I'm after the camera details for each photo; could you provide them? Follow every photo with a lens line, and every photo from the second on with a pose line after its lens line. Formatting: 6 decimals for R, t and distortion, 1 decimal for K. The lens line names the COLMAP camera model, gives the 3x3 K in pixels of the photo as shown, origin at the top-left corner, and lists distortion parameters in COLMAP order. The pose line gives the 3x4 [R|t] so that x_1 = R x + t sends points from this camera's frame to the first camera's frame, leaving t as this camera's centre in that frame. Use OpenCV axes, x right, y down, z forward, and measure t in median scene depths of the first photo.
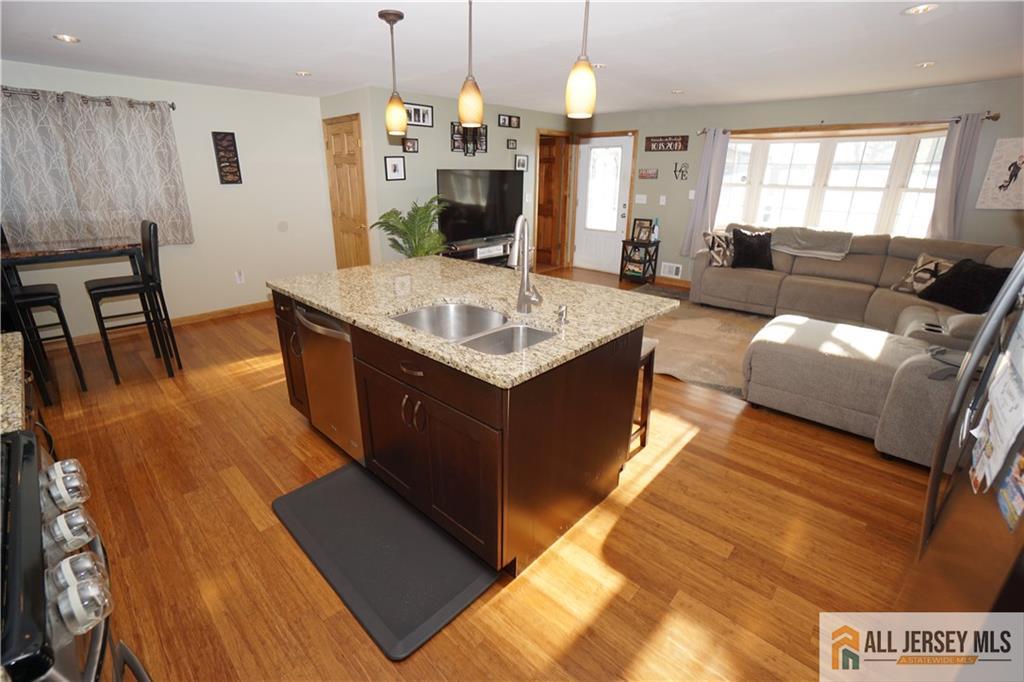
lens RADIAL K [[451.2, 0, 499.4], [0, 451.2, 333.4], [0, 0, 1]] dist [-0.061198, 0.021379]
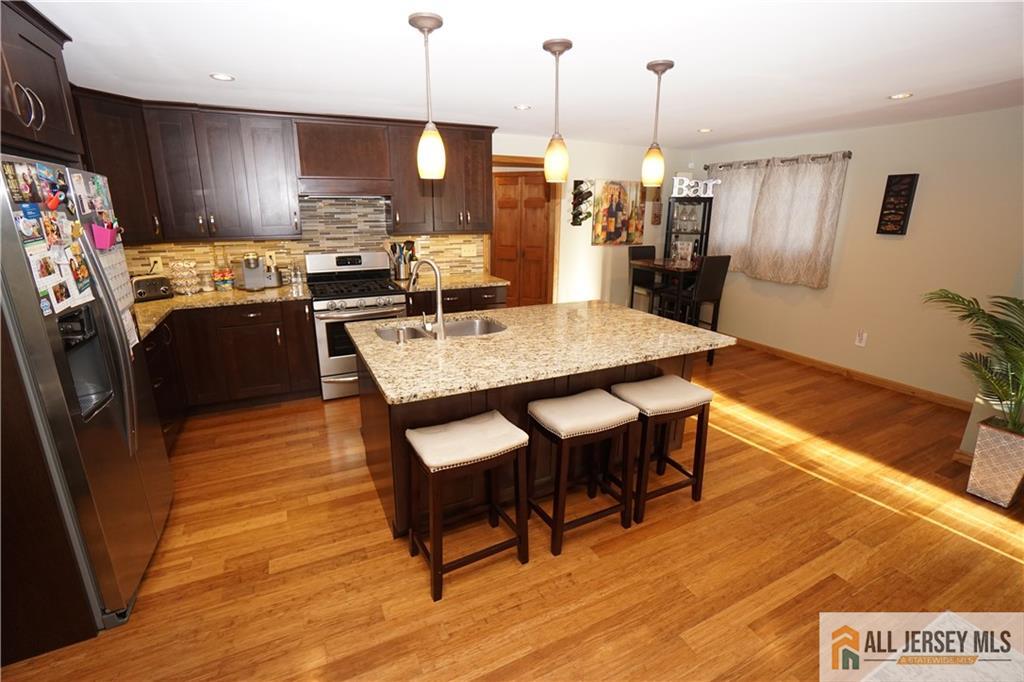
lens RADIAL K [[451.2, 0, 497.4], [0, 451.2, 333.9], [0, 0, 1]] dist [-0.061198, 0.021379]
pose [[-0.353398, 0.244276, -0.903017, 0.469245], [-0.315935, 0.877421, 0.360995, -0.234432], [0.880508, 0.412870, -0.232903, 0.606529]]
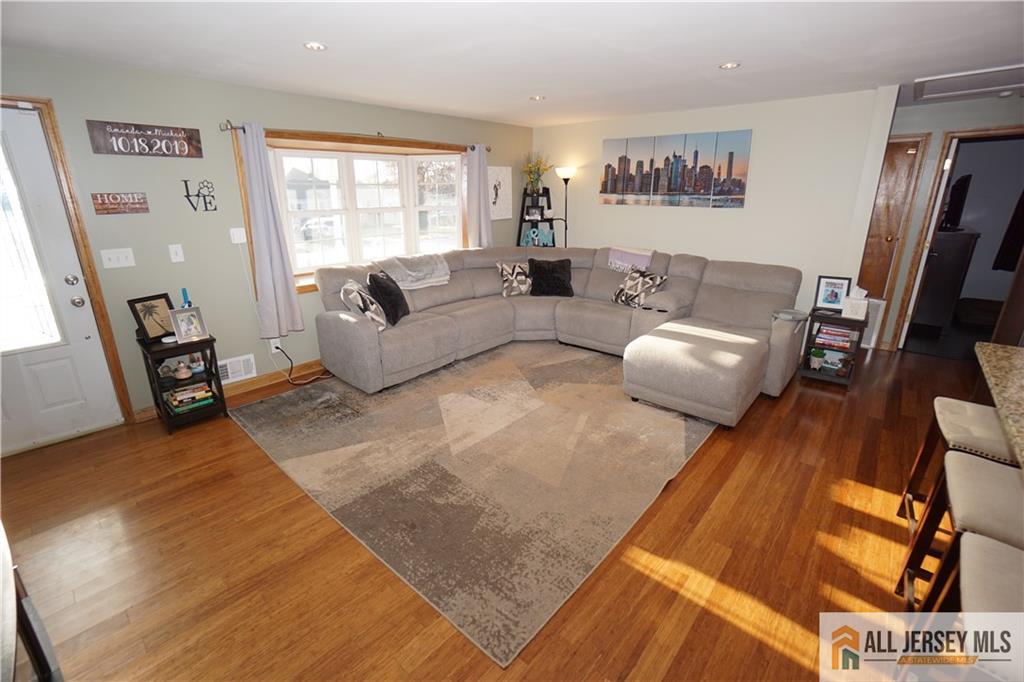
lens RADIAL K [[451.2, 0, 500.4], [0, 451.2, 331.3], [0, 0, 1]] dist [-0.061198, 0.021379]
pose [[-0.025649, -0.294268, 0.955379, -0.198232], [0.336930, 0.897231, 0.285404, -0.320919], [-0.941180, 0.329216, 0.076135, 0.870587]]
